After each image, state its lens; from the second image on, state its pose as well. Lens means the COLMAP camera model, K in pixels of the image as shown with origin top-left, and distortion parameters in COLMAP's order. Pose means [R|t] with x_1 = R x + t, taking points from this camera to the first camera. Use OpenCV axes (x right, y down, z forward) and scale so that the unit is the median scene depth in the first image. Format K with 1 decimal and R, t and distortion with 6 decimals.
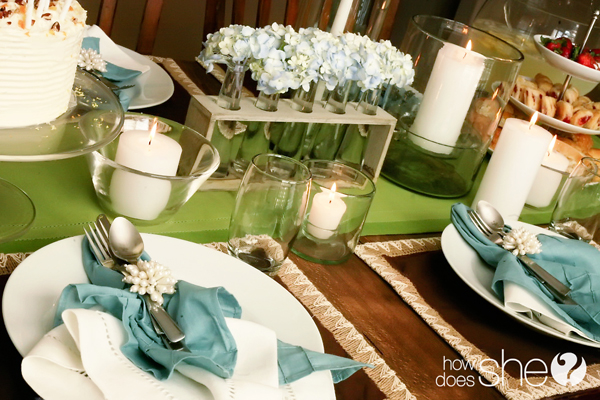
lens RADIAL K [[886.0, 0, 250.8], [0, 886.0, 200.5], [0, 0, 1]] dist [-0.102624, -0.095015]
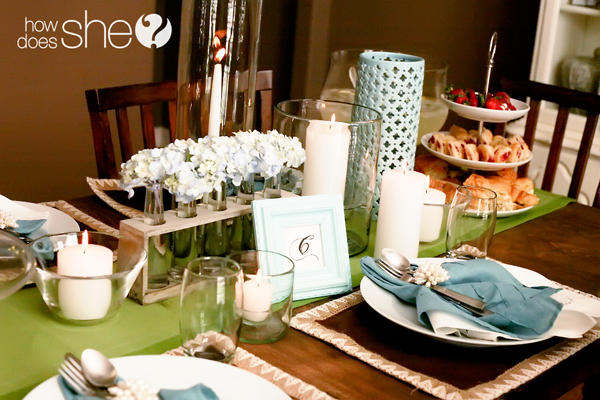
lens RADIAL K [[903.4, 0, 300.0], [0, 903.4, 200.0], [0, 0, 1]] dist [-0.142101, 0.099264]
pose [[0.942189, -0.246319, 0.227171, -0.090867], [0.269344, 0.960028, -0.076155, -0.001290], [-0.199332, 0.132940, 0.970873, -0.102400]]
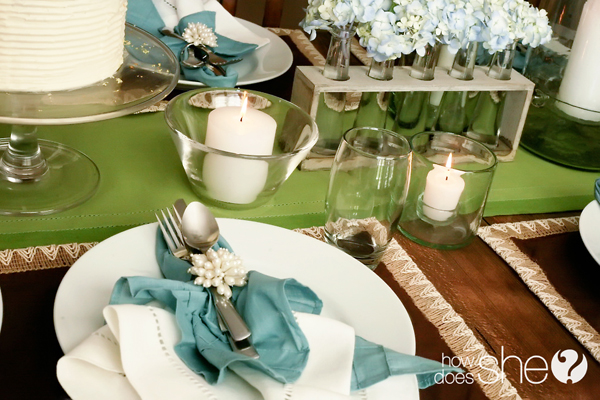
lens RADIAL K [[885.2, 0, 300.0], [0, 885.2, 200.0], [0, 0, 1]] dist [-0.131249, 0.025371]
pose [[0.981777, -0.020892, -0.188883, 0.117304], [0.025370, 0.999451, 0.021325, 0.000064], [0.188333, -0.025729, 0.981768, 0.107327]]
